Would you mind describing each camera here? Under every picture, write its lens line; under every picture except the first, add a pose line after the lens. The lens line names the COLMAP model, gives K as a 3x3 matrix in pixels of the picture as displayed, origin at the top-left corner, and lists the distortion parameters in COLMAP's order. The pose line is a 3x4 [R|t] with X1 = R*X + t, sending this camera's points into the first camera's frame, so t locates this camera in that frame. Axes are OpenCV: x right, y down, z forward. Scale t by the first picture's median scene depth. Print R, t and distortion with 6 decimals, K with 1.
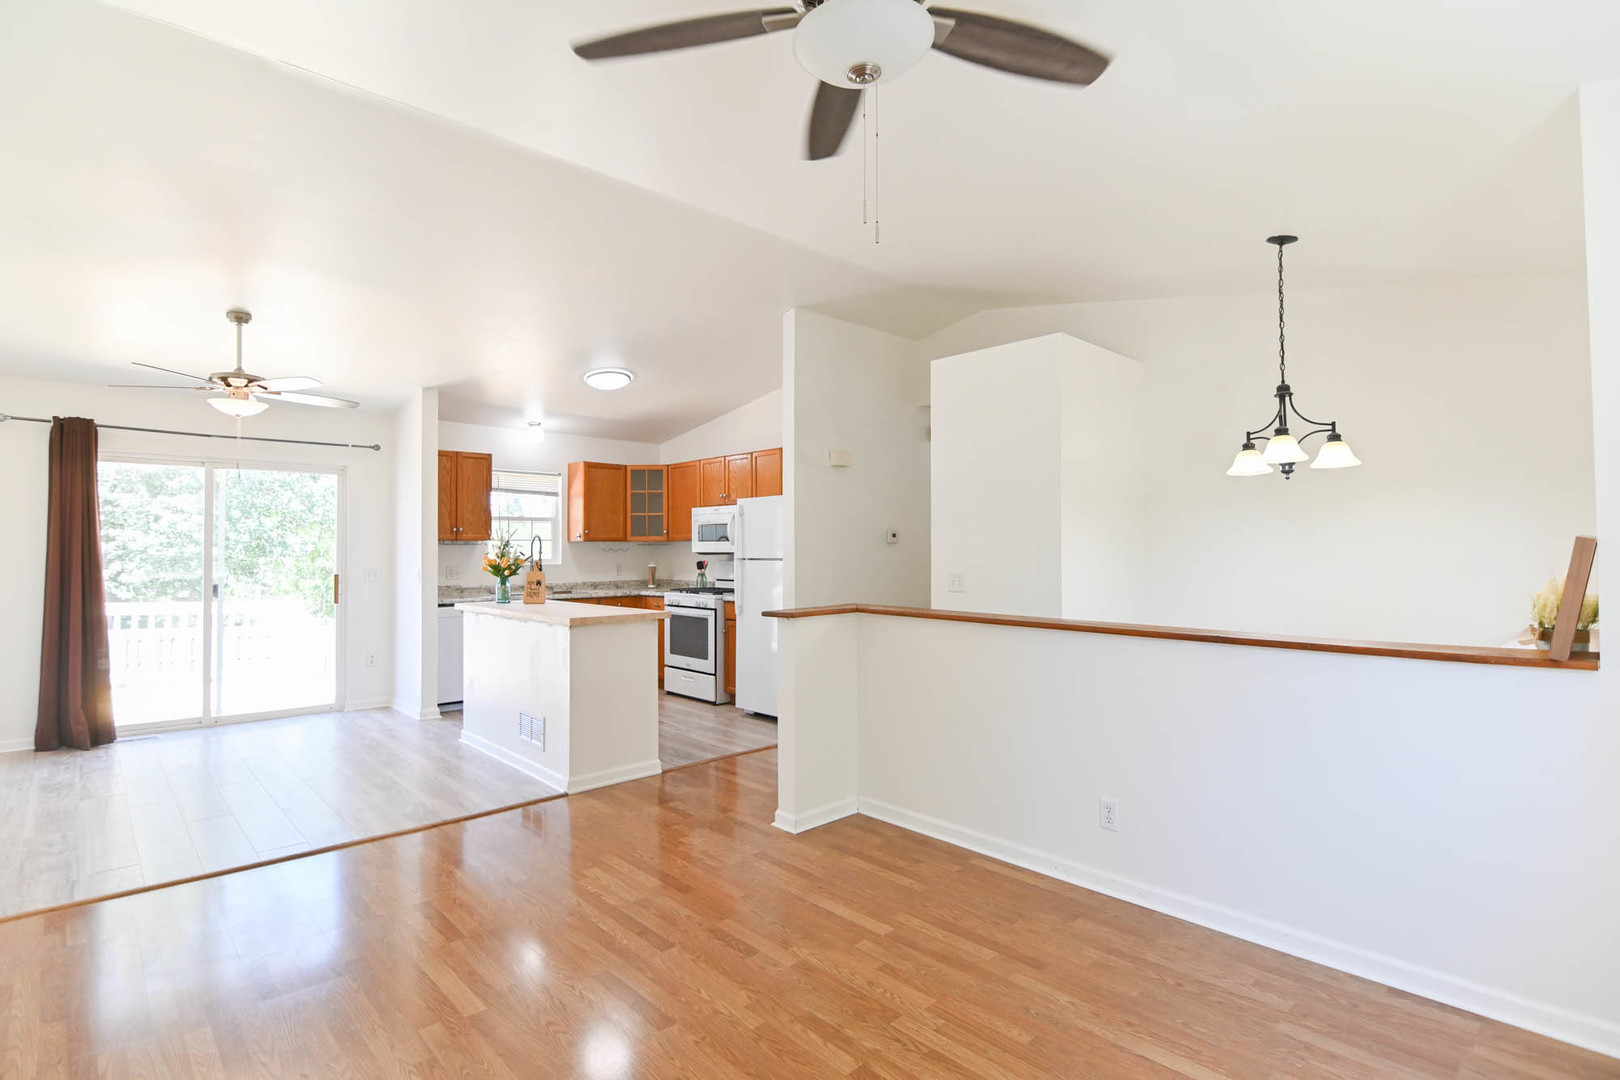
lens RADIAL K [[791.3, 0, 789.6], [0, 791.3, 539.5], [0, 0, 1]] dist [-0.010699, -0.009511]
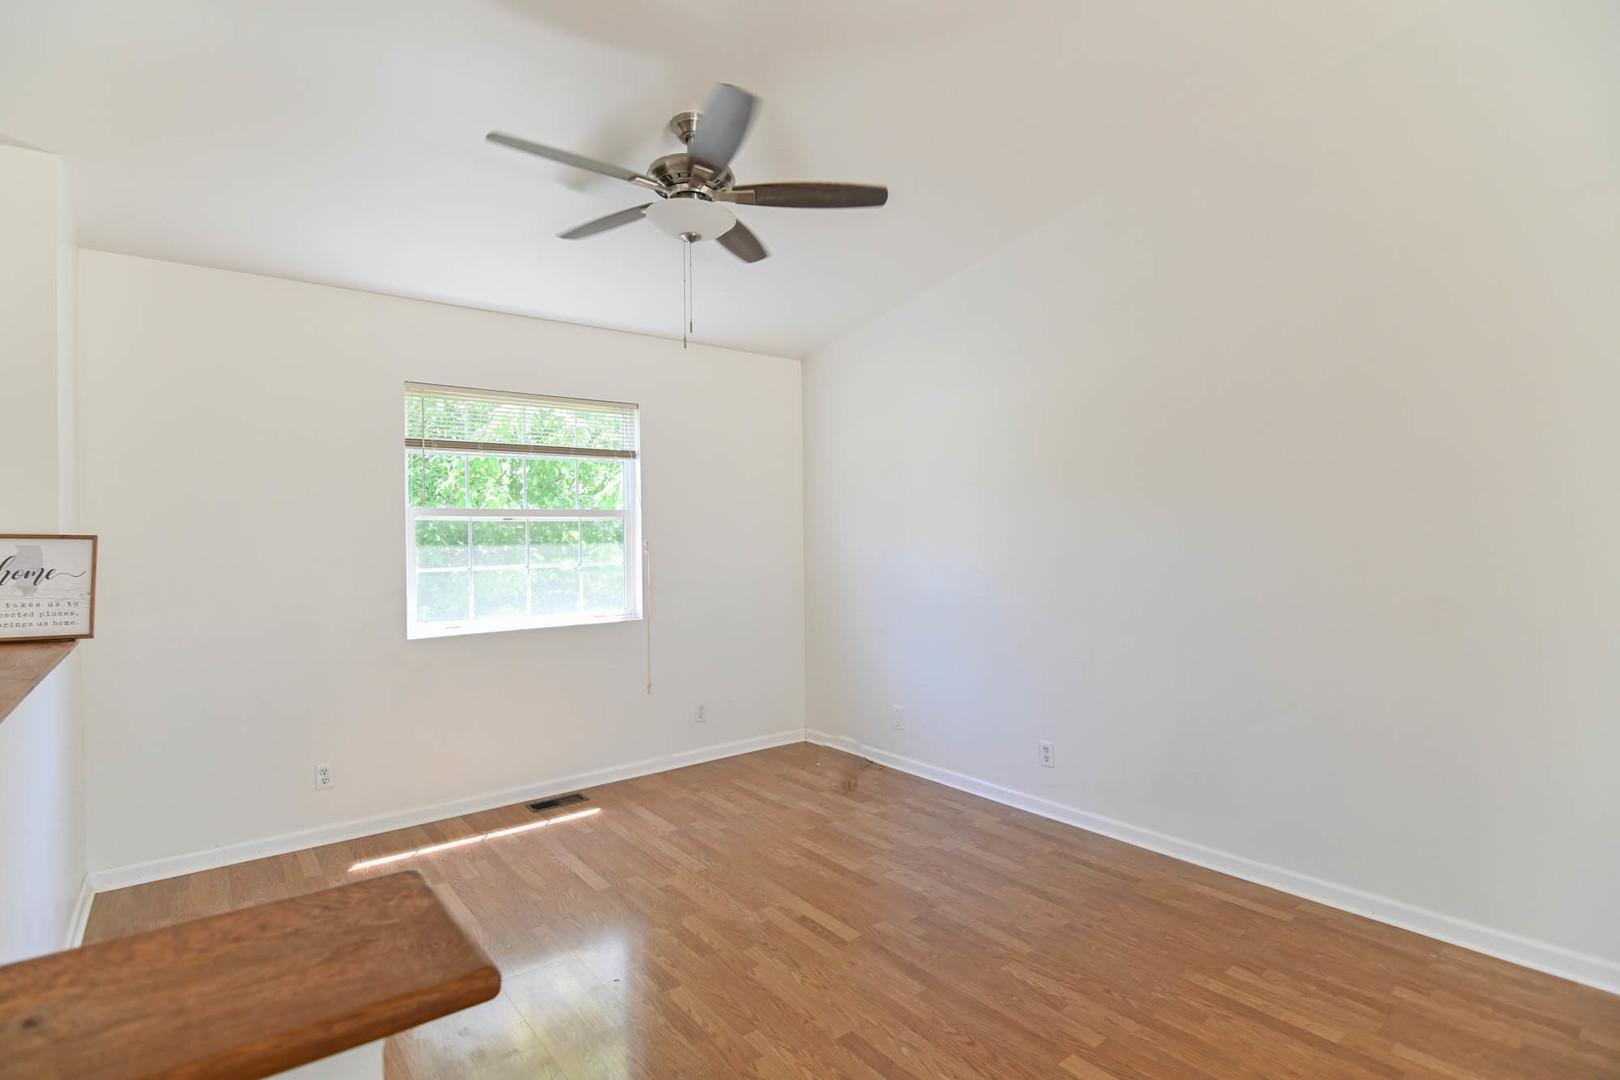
lens RADIAL K [[783.3, 0, 795.4], [0, 783.3, 536.4], [0, 0, 1]] dist [-0.002993, -0.010493]
pose [[-0.997032, 0.012444, 0.075976, -0.149691], [0.011700, 0.999879, -0.010227, 0.017954], [-0.076094, -0.009308, -0.997057, 1.670944]]
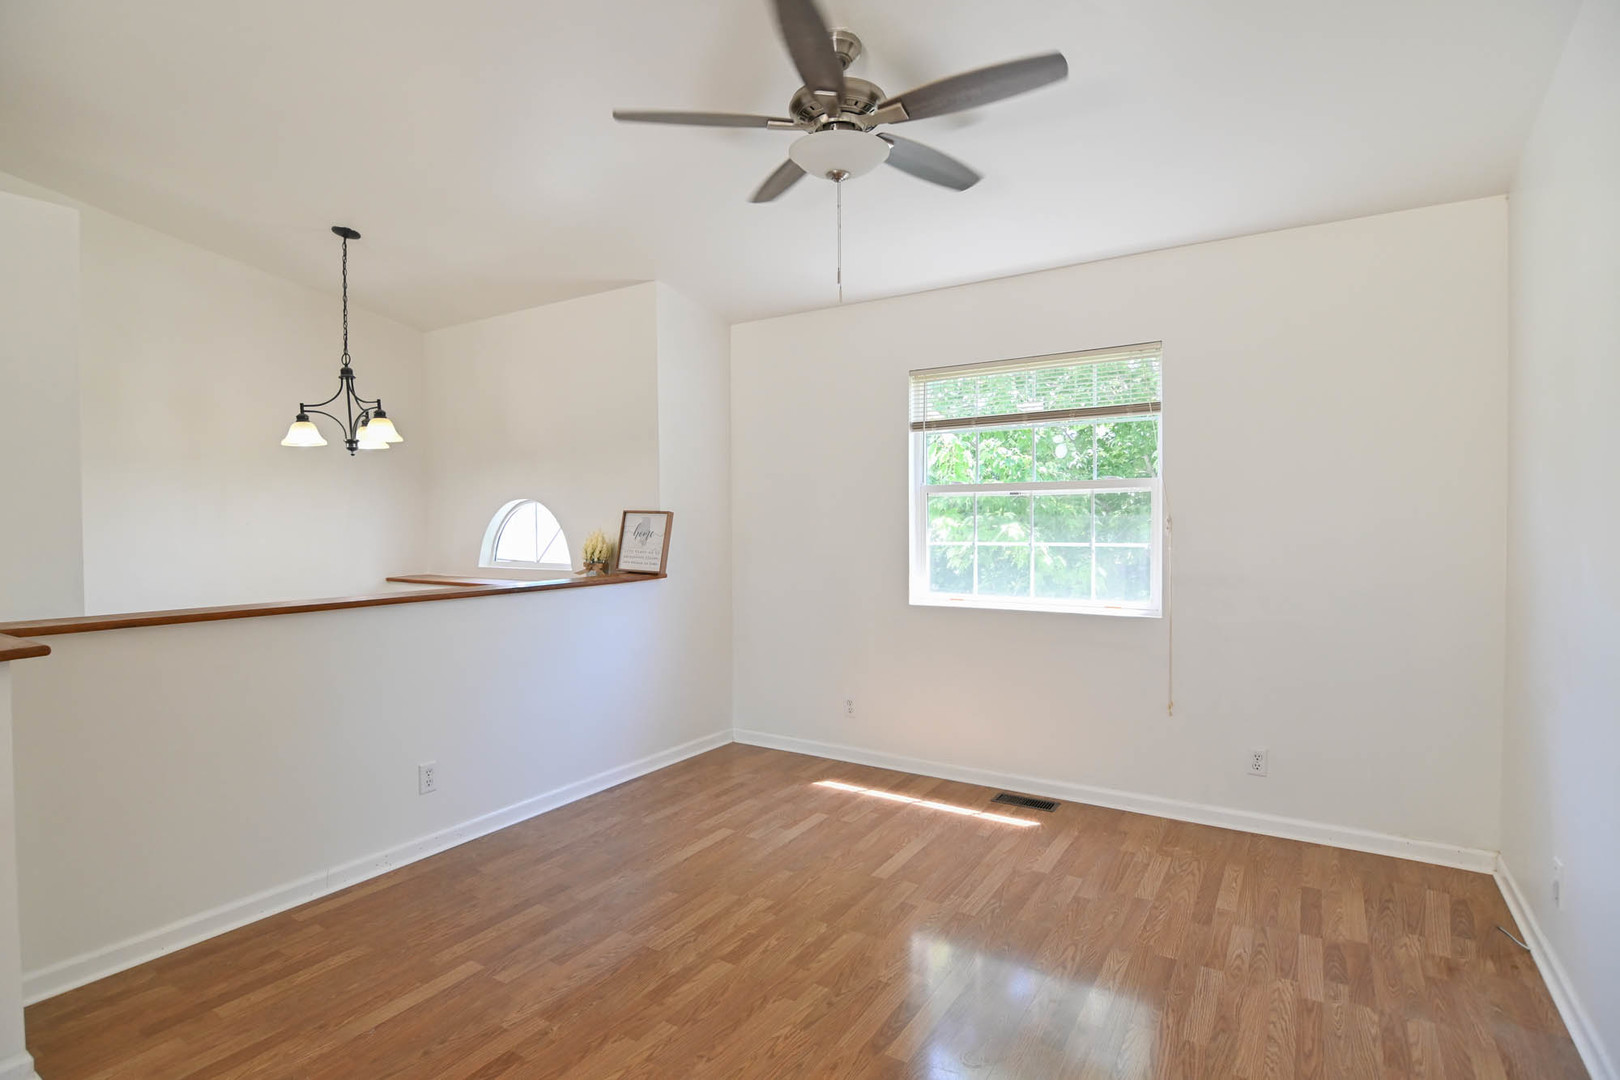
lens RADIAL K [[812.4, 0, 801.6], [0, 812.4, 537.9], [0, 0, 1]] dist [-0.000643, -0.012947]
pose [[-0.260409, -0.019733, 0.965297, -0.853852], [-0.004999, 0.999805, 0.019090, 0.017944], [-0.965486, 0.000146, -0.260457, 0.941967]]
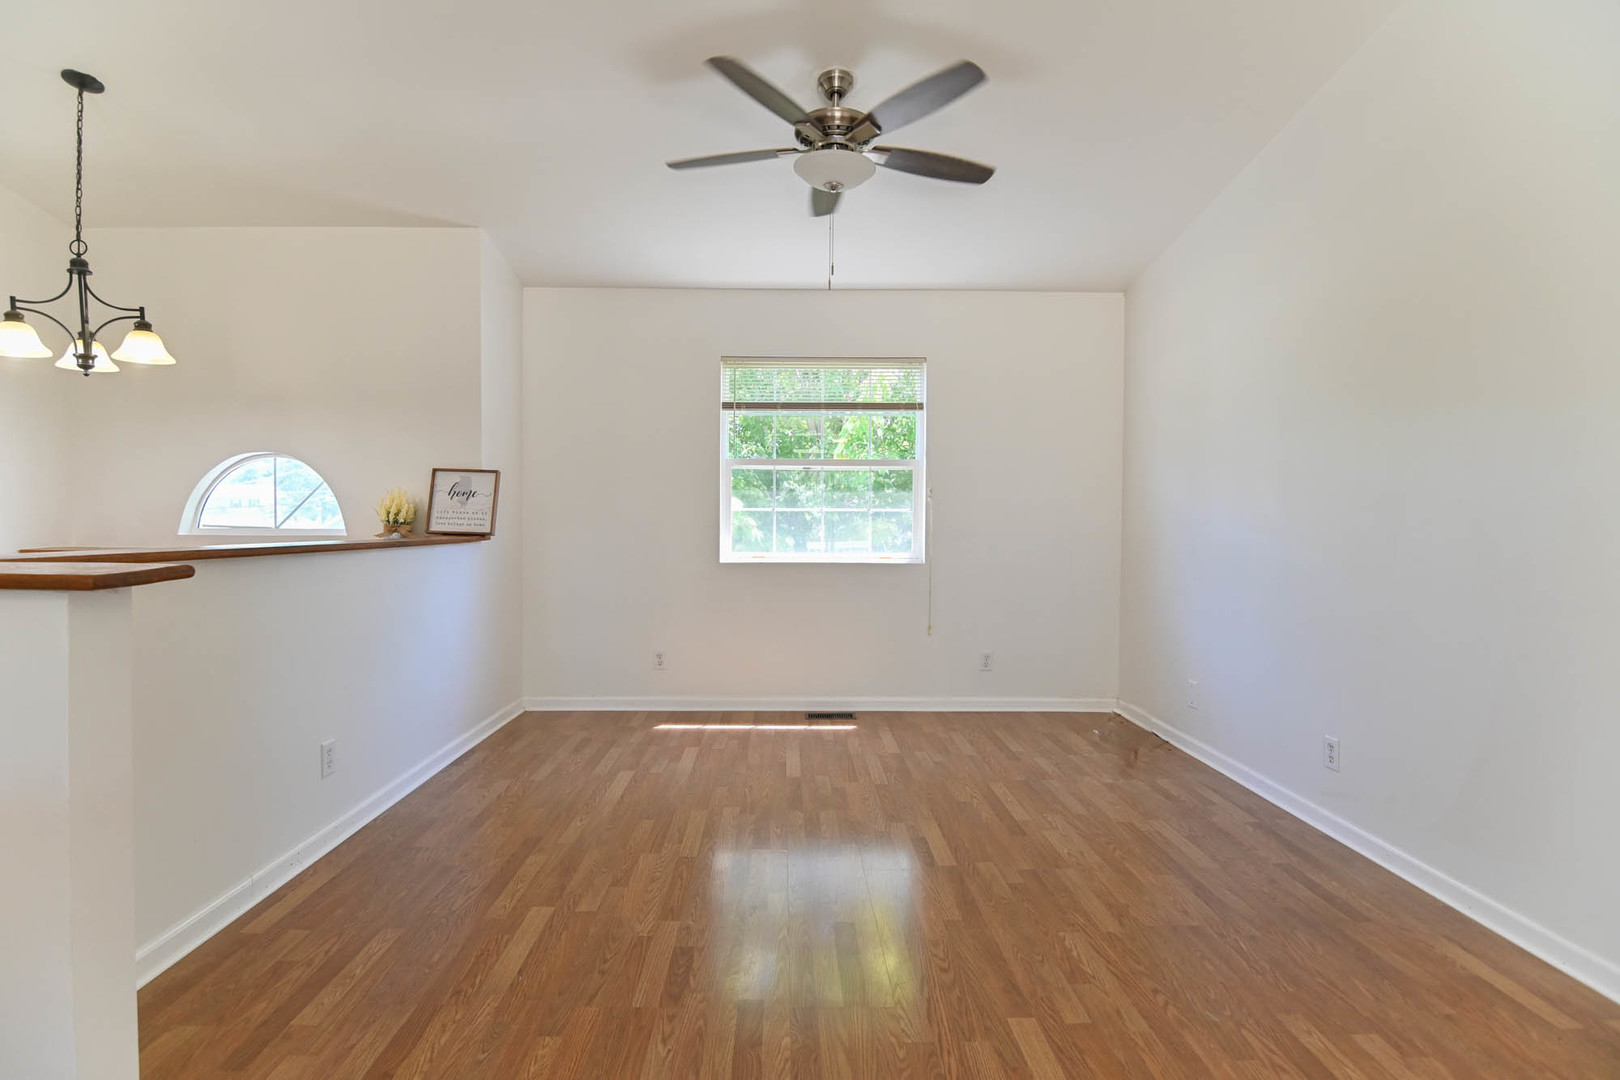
lens RADIAL K [[781.2, 0, 801.5], [0, 781.2, 538.6], [0, 0, 1]] dist [-0.002023, -0.010783]
pose [[-0.751752, -0.020174, 0.659137, -0.649932], [-0.014428, 0.999796, 0.014146, 0.099005], [-0.659288, 0.001124, -0.751889, 1.523231]]
